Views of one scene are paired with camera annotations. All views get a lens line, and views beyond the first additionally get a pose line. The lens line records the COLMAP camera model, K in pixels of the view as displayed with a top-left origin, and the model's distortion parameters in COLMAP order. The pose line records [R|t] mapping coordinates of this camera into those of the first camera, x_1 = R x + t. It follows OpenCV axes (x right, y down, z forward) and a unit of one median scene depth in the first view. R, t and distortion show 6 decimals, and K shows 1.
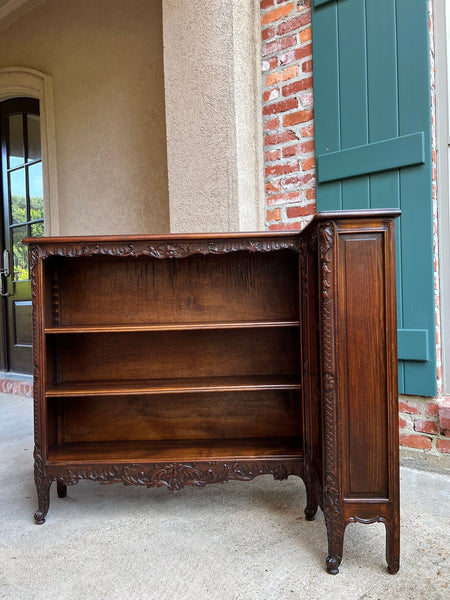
lens RADIAL K [[454.3, 0, 227.0], [0, 454.3, 305.9], [0, 0, 1]] dist [0.050887, -0.056047]
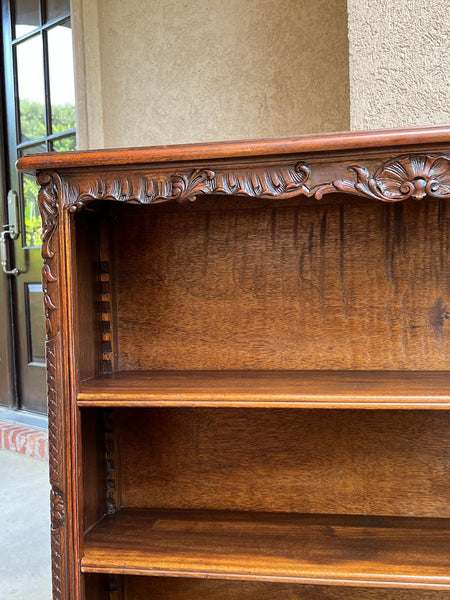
lens RADIAL K [[747.7, 0, 221.1], [0, 747.7, 303.0], [0, 0, 1]] dist [0.057065, 0.000000]
pose [[0.981256, 0.003532, -0.192676, -0.113153], [0.003423, 0.999355, 0.035755, -0.033909], [0.192678, -0.035744, 0.980611, 0.290094]]
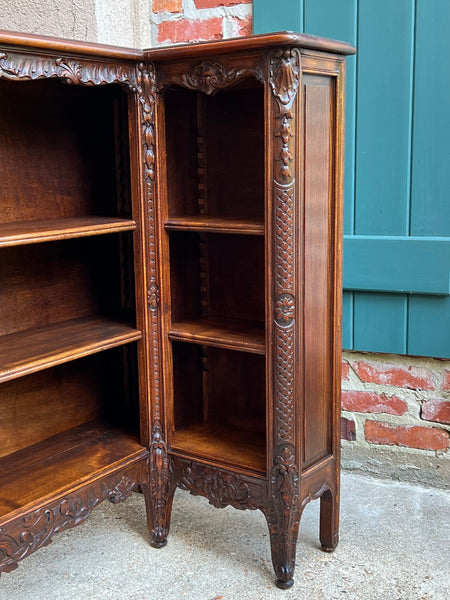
lens RADIAL K [[793.3, 0, 217.6], [0, 793.3, 302.1], [0, 0, 1]] dist [0.107657, 0.000000]
pose [[0.986966, -0.018461, 0.159869, 0.011615], [-0.006520, 0.987996, 0.154345, -0.014003], [-0.160800, -0.153375, 0.974997, 0.099842]]
